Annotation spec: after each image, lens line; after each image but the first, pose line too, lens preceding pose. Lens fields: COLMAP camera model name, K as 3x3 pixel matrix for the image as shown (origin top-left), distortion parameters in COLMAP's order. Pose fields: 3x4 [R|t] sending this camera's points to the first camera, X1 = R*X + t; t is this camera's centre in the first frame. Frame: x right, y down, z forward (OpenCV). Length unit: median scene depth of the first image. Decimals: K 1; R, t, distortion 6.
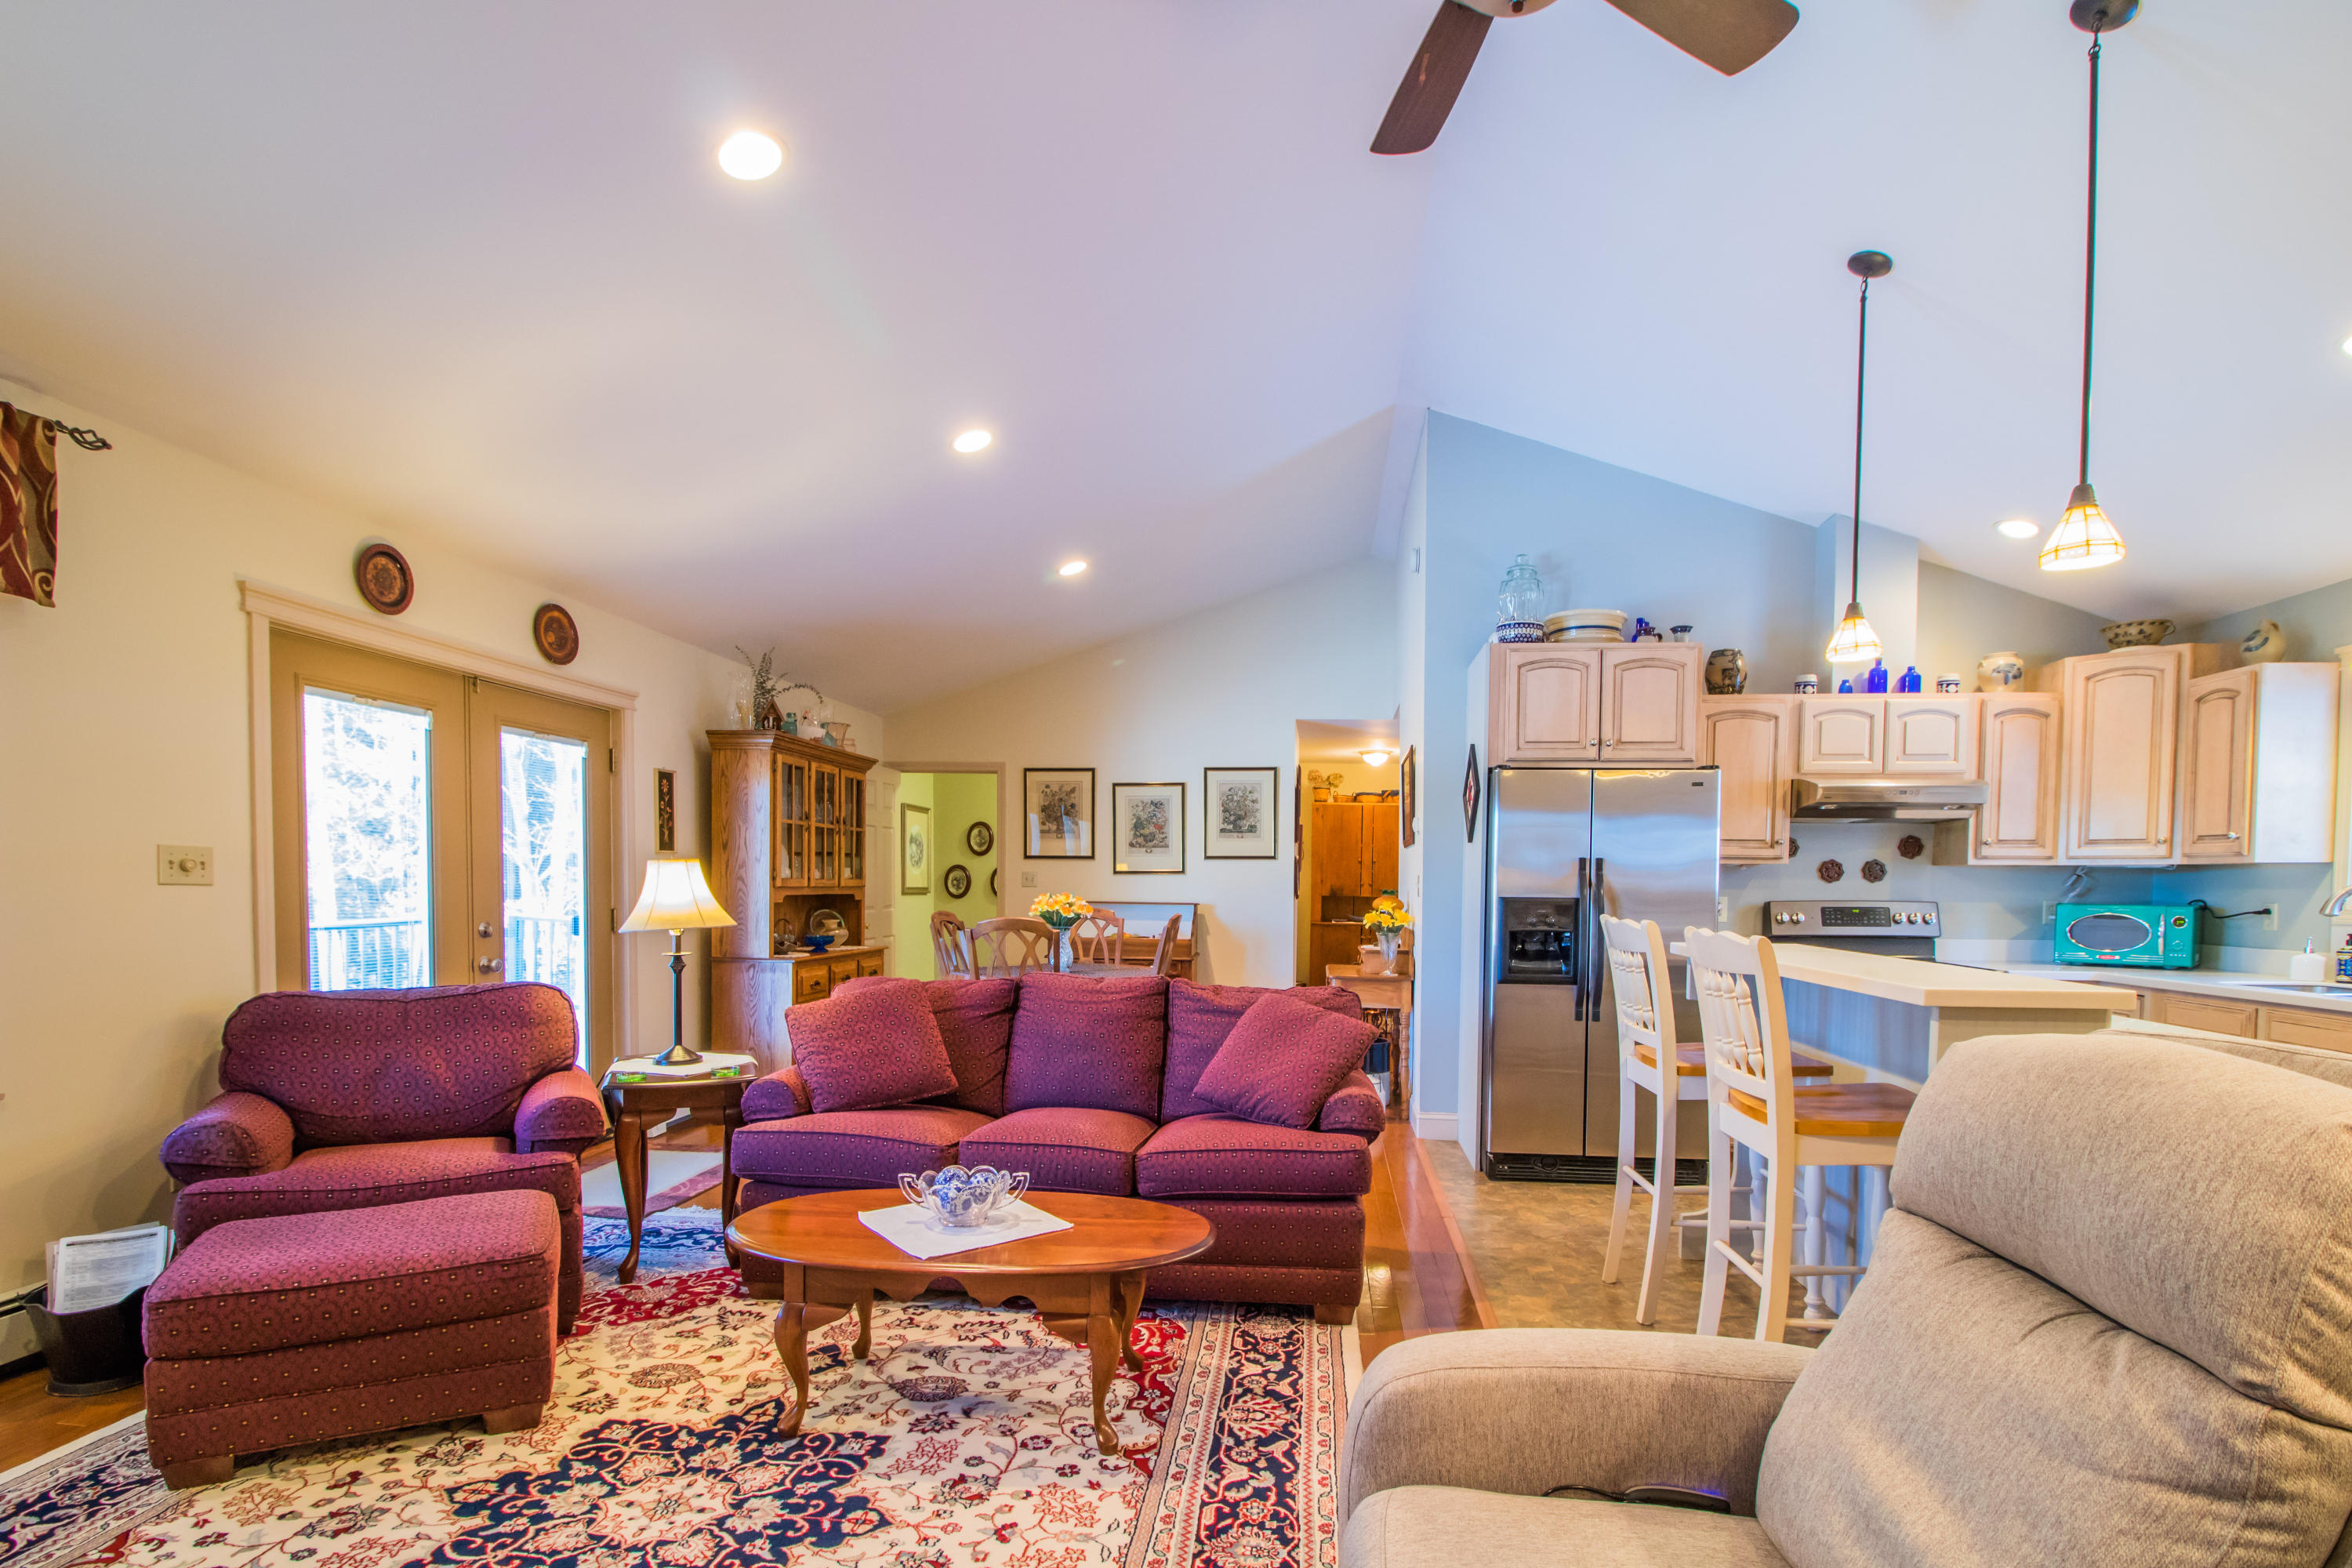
lens RADIAL K [[1099.9, 0, 1187.1], [0, 1099.9, 905.5], [0, 0, 1]] dist [-0.012808, -0.000721]
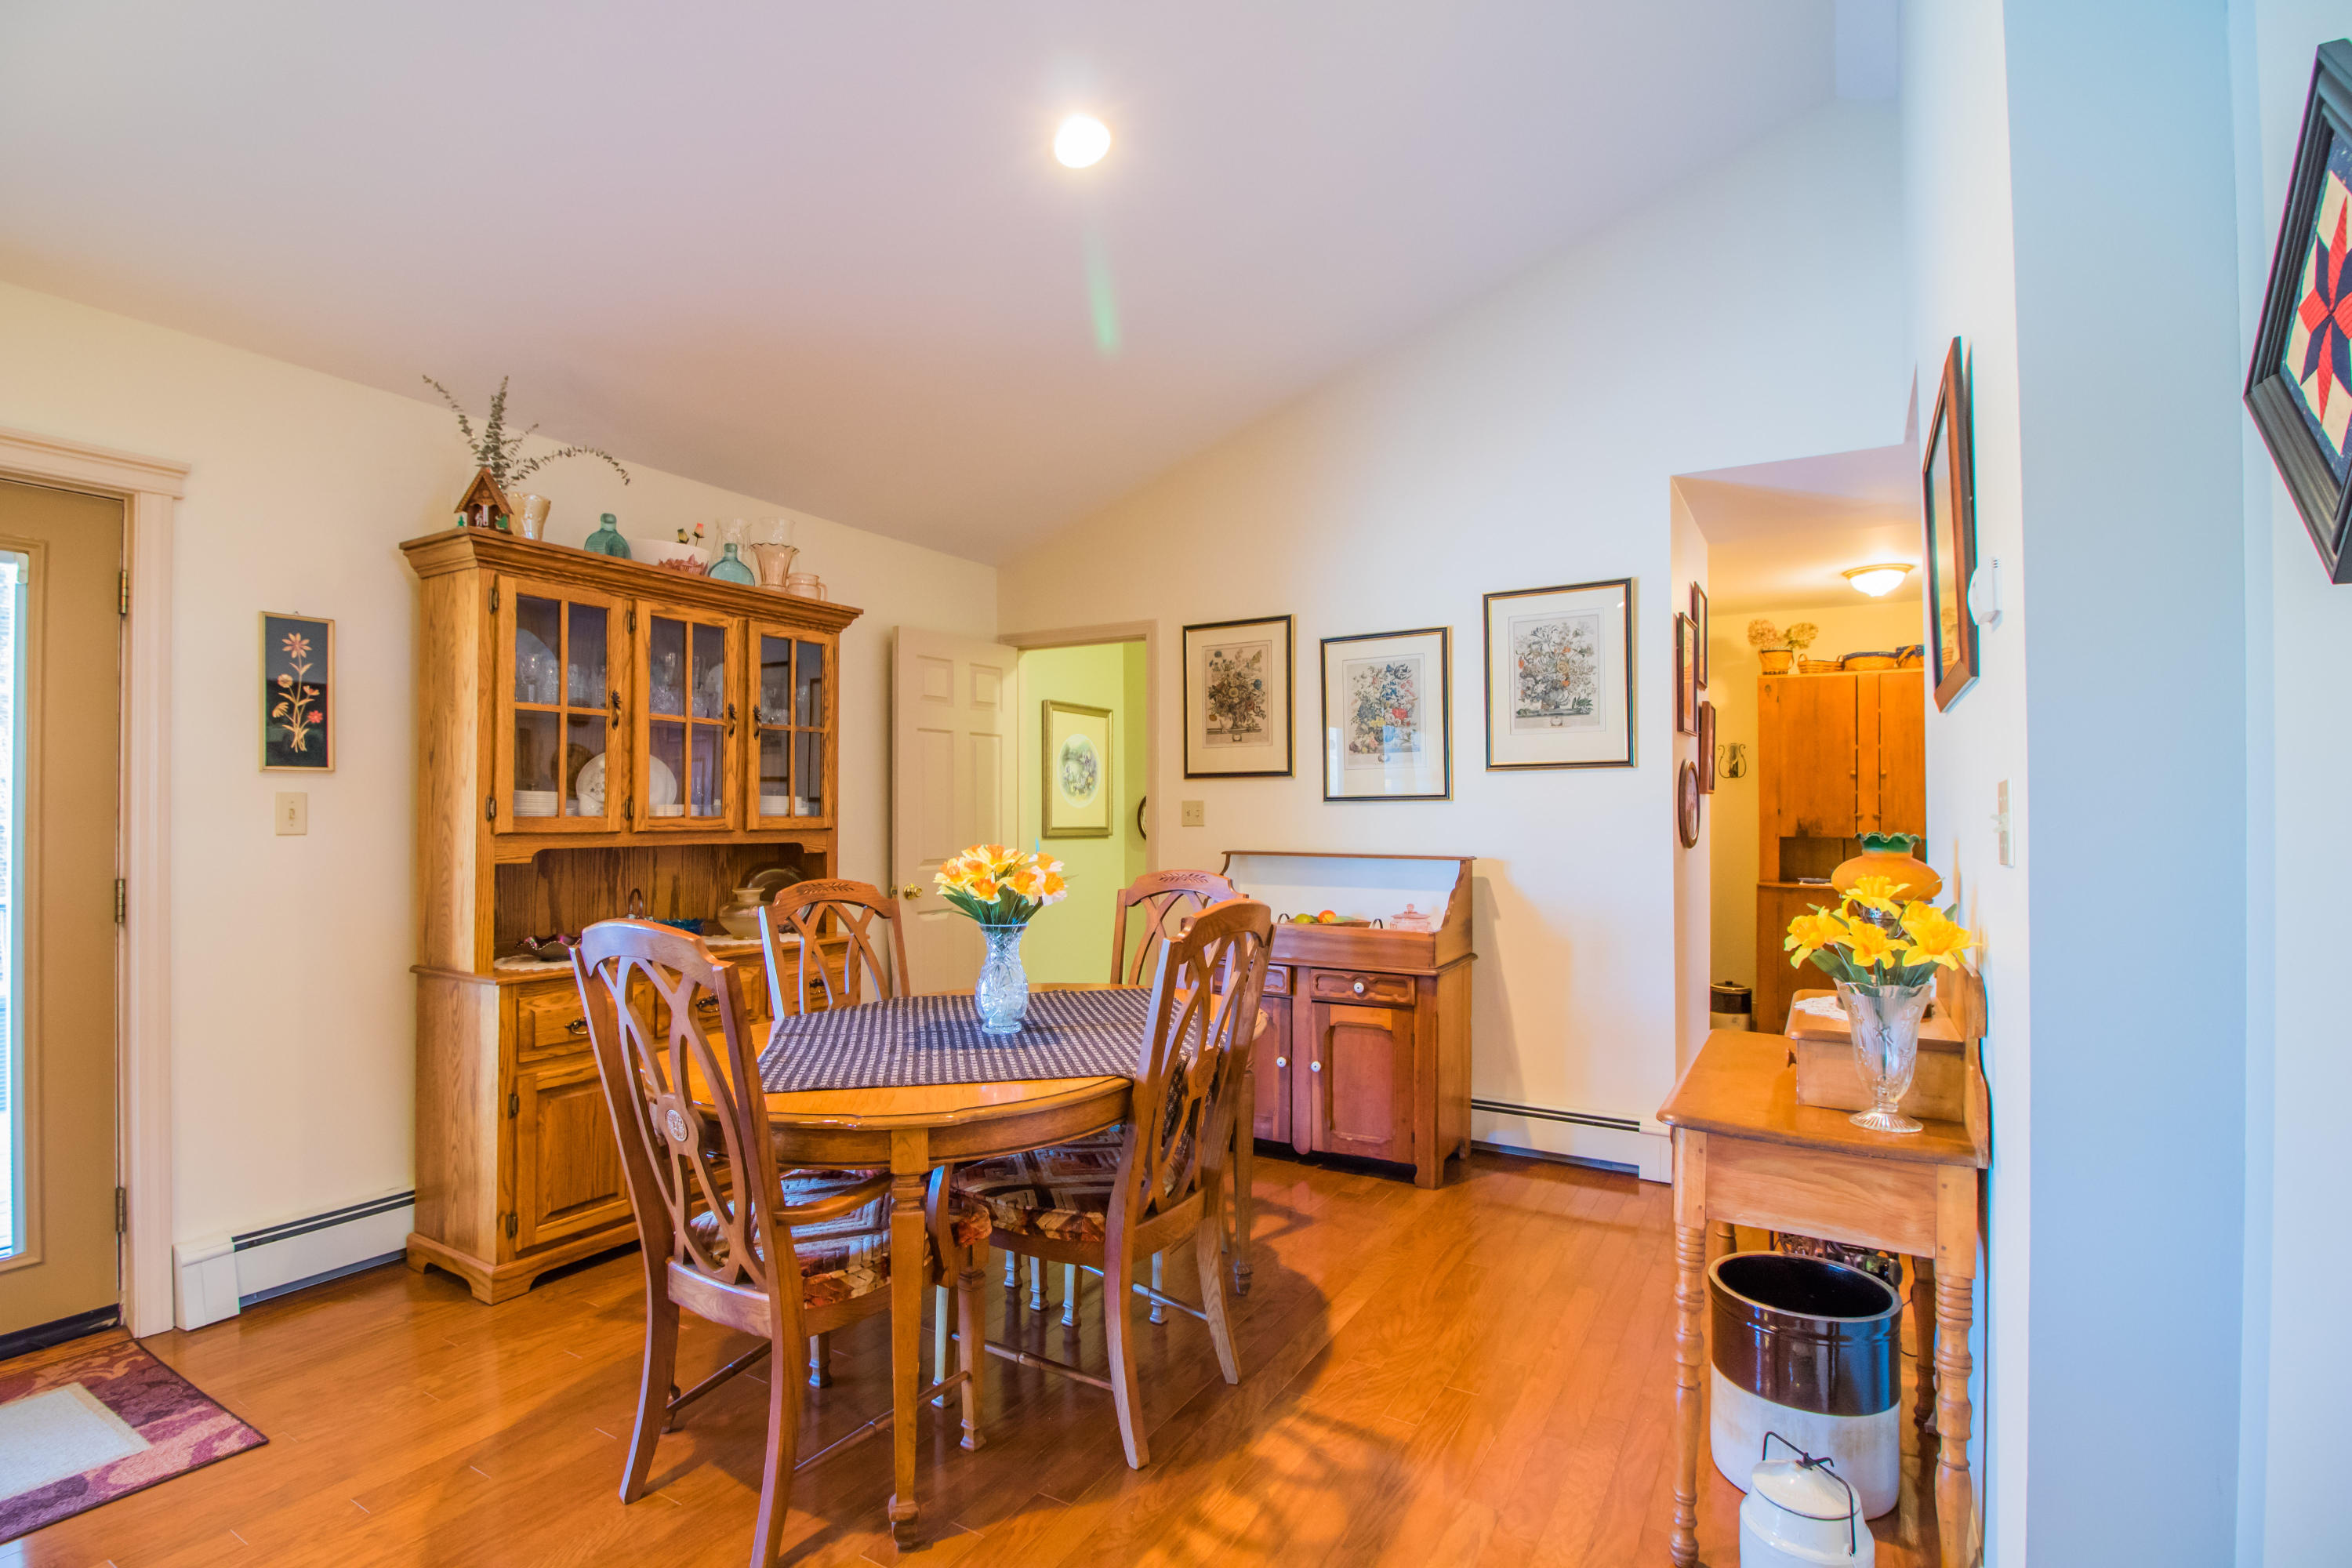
lens RADIAL K [[1099.9, 0, 1185.1], [0, 1099.9, 802.0], [0, 0, 1]] dist [-0.012808, -0.000721]
pose [[0.914583, -0.013794, -0.404164, 0.094118], [-0.000206, 0.999402, -0.034574, -0.009497], [0.404399, 0.031704, 0.914033, 0.468661]]
